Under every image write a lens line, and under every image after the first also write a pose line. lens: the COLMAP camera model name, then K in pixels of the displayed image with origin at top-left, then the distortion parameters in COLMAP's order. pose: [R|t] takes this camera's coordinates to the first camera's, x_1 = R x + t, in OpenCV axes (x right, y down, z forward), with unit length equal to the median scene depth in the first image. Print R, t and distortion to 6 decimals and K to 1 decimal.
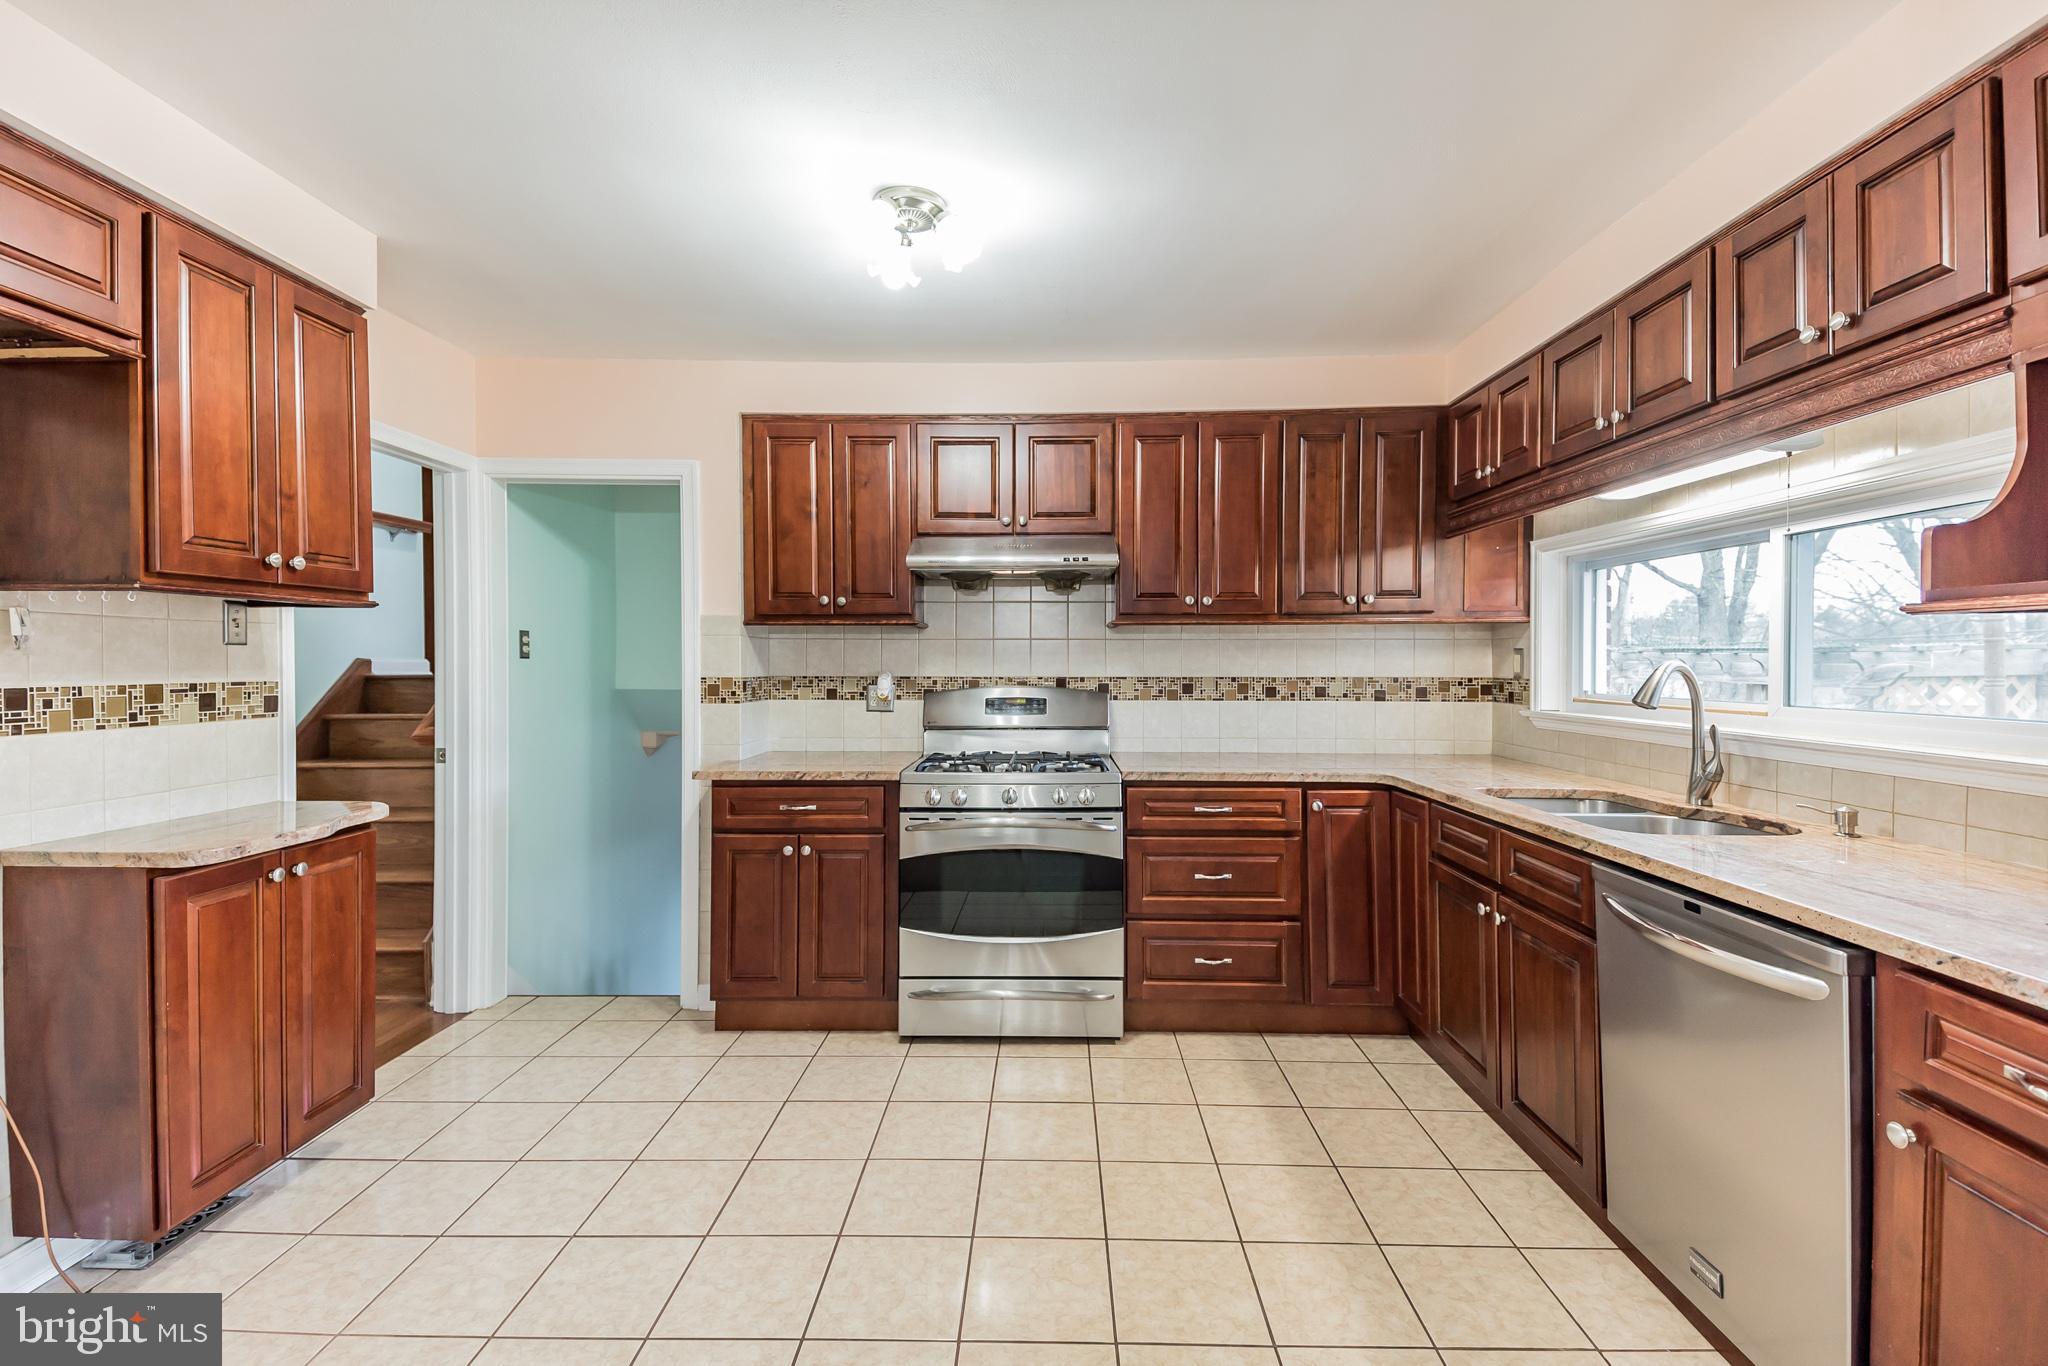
lens RADIAL K [[898.5, 0, 1028.8], [0, 898.5, 663.8], [0, 0, 1]] dist [0.082667, -0.046219]
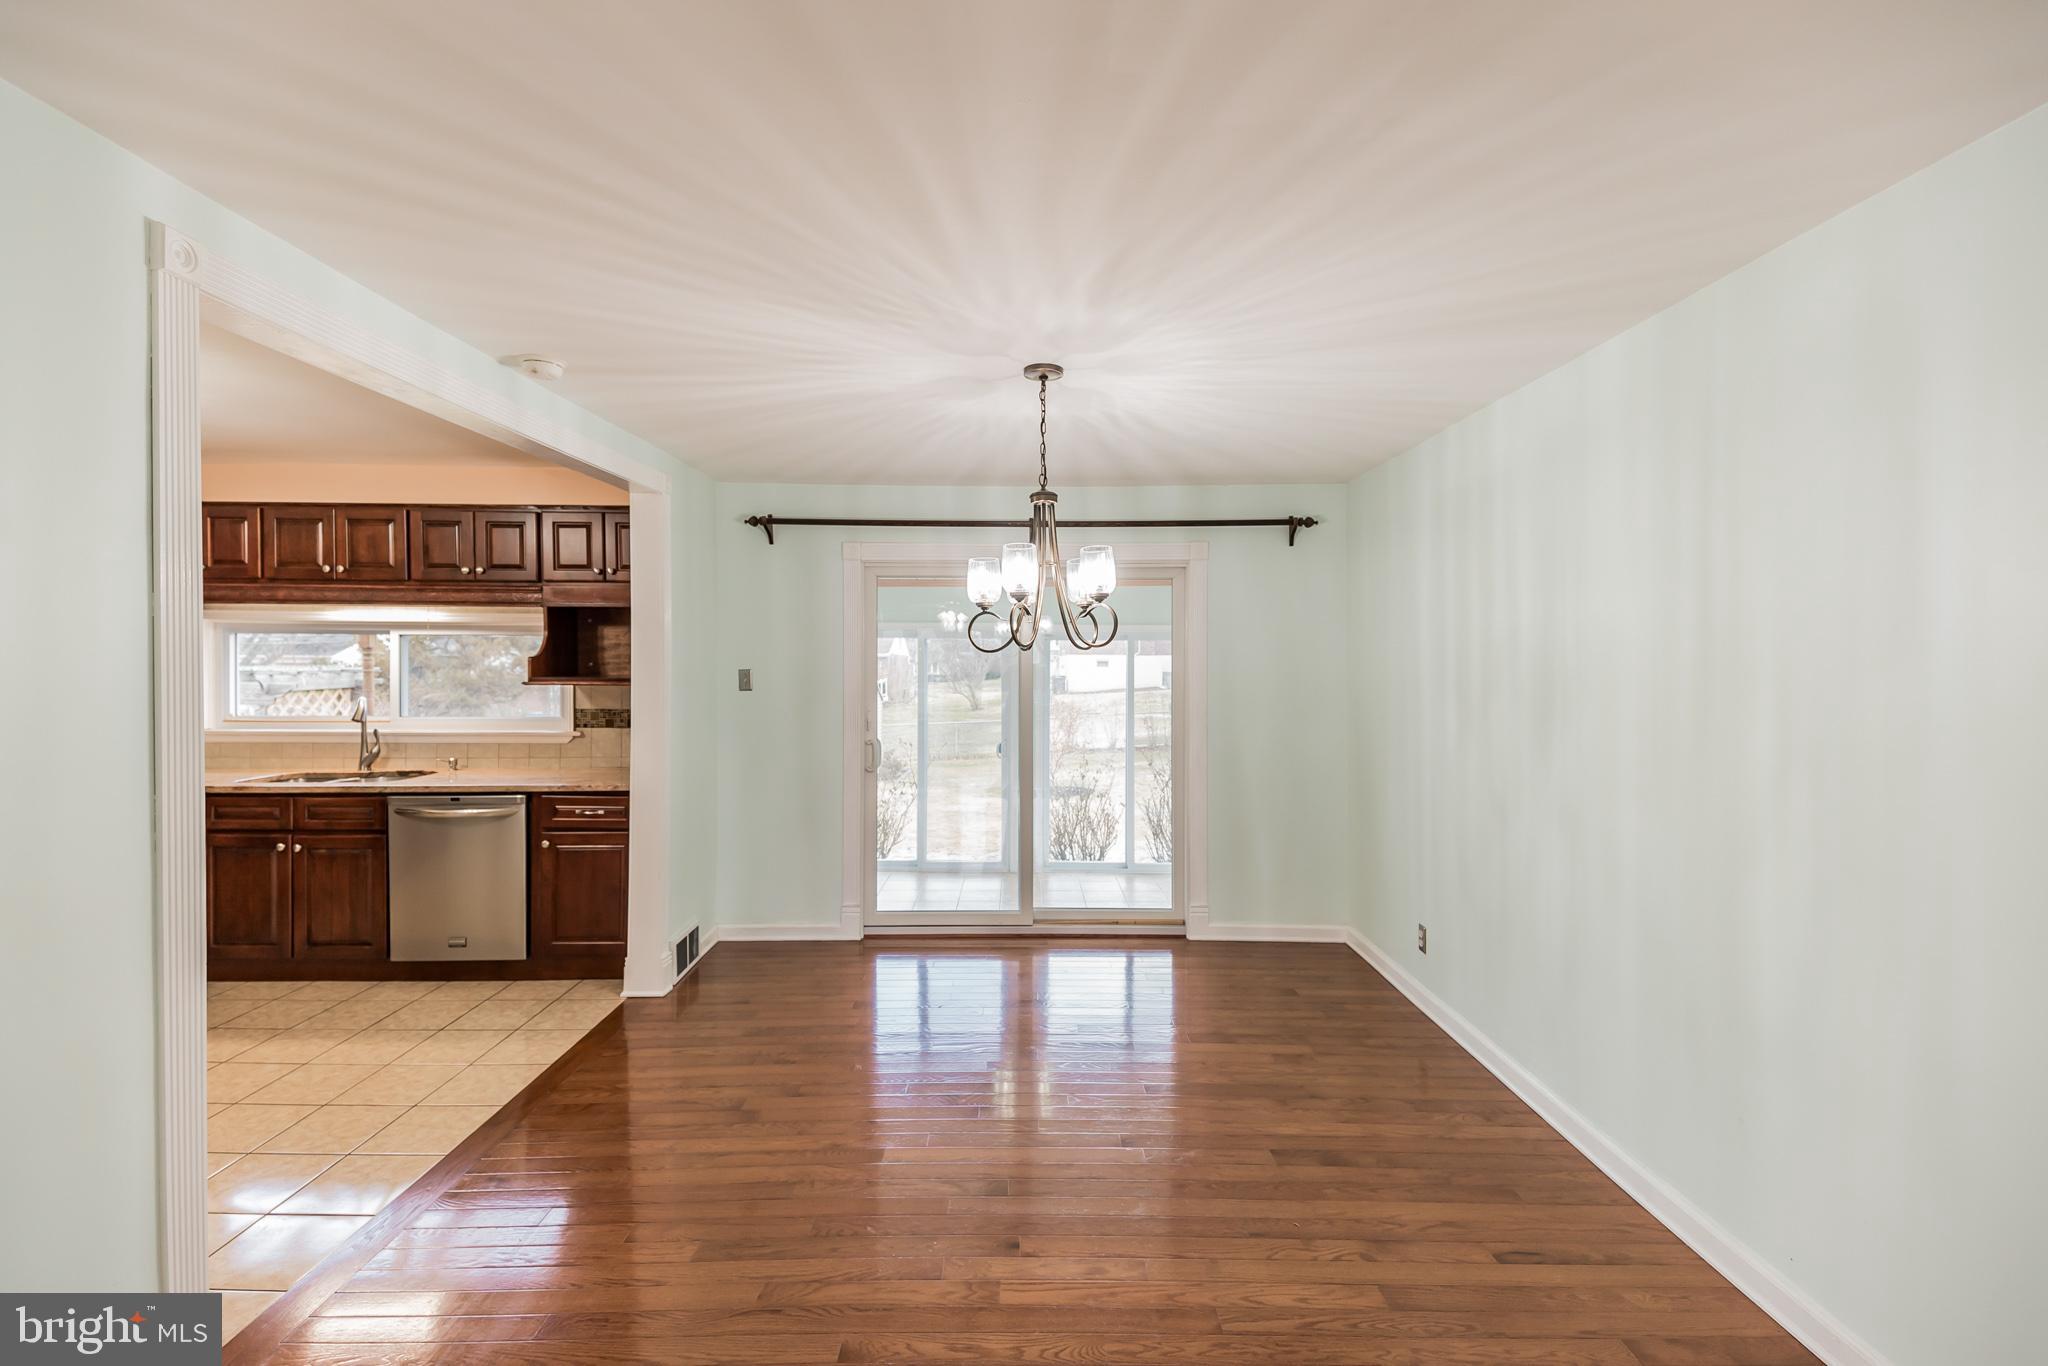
lens RADIAL K [[895.0, 0, 1005.5], [0, 895.0, 677.2], [0, 0, 1]] dist [0.055940, -0.020120]
pose [[-0.004689, -0.017302, 0.999839, -0.883015], [-0.001248, 0.999850, 0.017296, -0.057561], [-0.999988, -0.001167, -0.004710, -0.242387]]
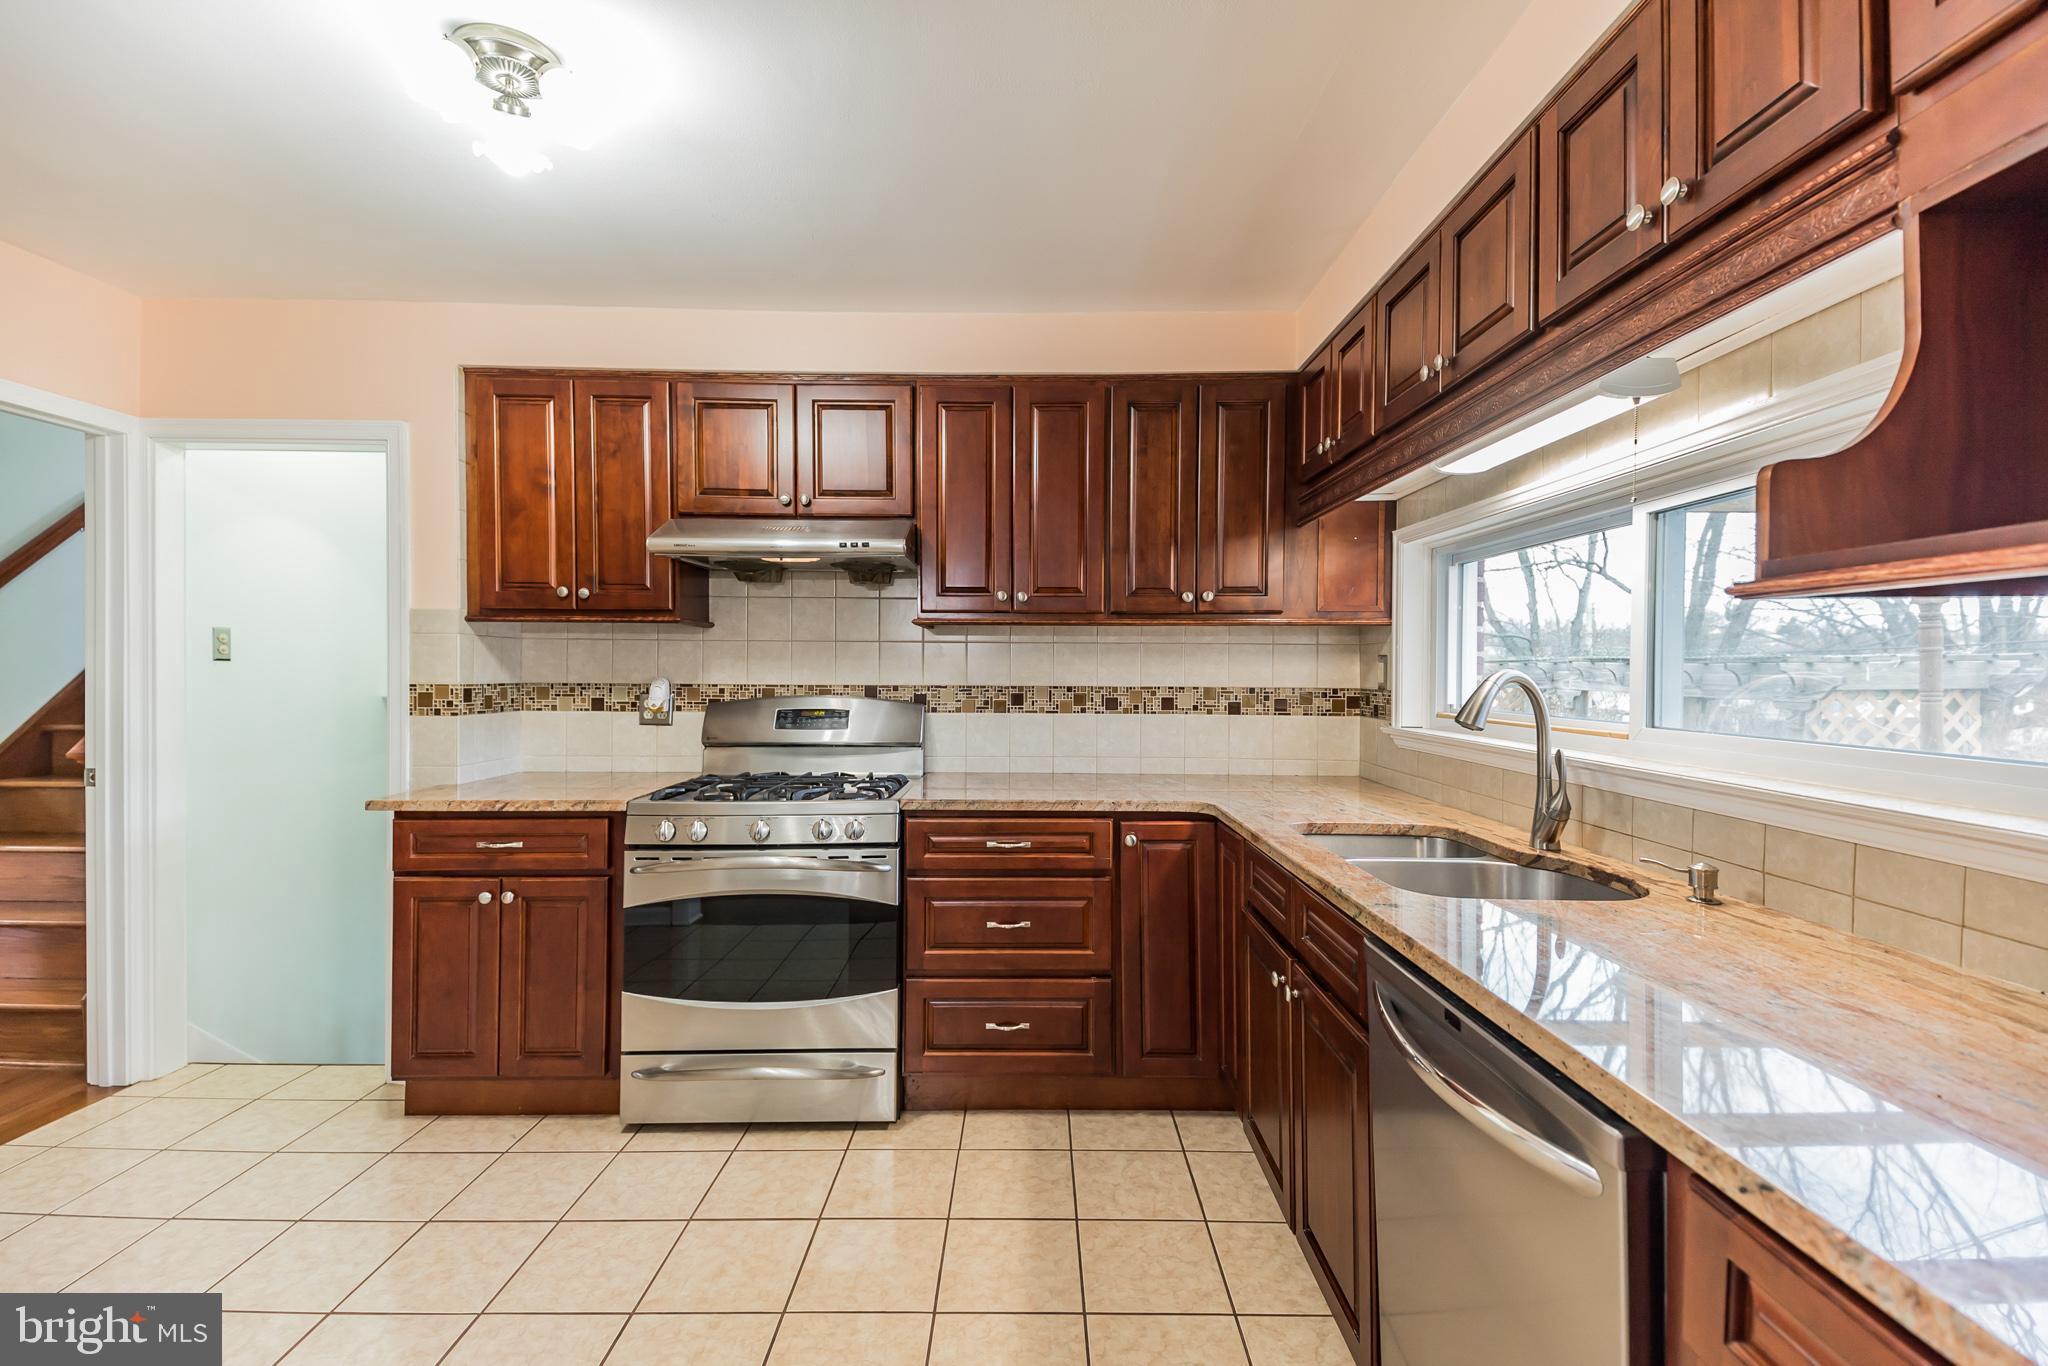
lens RADIAL K [[895.2, 0, 1024.5], [0, 895.2, 669.9], [0, 0, 1]] dist [0.087097, -0.049307]
pose [[0.999780, 0.005467, 0.020246, 0.188717], [-0.005436, 0.999984, -0.001606, 0.000521], [-0.020254, 0.001496, 0.999794, 0.156784]]
